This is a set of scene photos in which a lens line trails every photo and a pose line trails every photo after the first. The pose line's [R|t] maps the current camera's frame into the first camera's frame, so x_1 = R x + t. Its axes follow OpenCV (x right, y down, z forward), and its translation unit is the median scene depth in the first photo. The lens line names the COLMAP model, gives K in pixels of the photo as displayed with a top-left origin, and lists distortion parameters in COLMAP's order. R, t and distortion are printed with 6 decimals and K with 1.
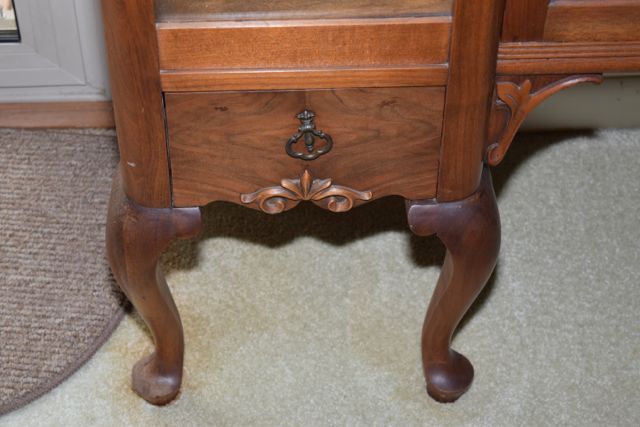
lens RADIAL K [[1448.6, 0, 319.3], [0, 1448.6, 212.6], [0, 0, 1]] dist [0.057461, 0.000000]
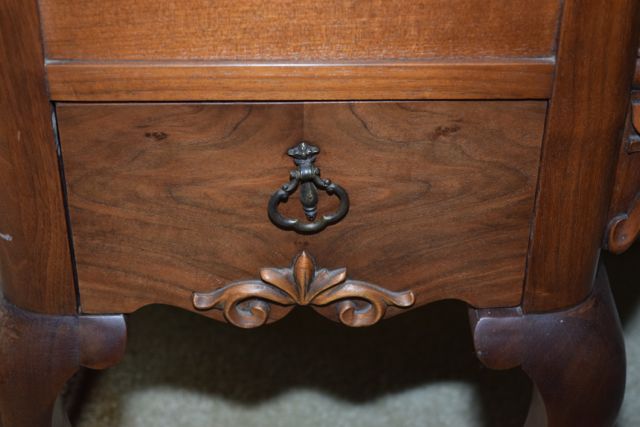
lens RADIAL K [[1448.6, 0, 321.2], [0, 1448.6, 216.1], [0, 0, 1]] dist [0.057461, 0.000000]
pose [[0.999848, 0.013507, -0.010995, 0.004409], [-0.014707, 0.992953, -0.117590, 0.026094], [0.009329, 0.117734, 0.993001, 0.424484]]
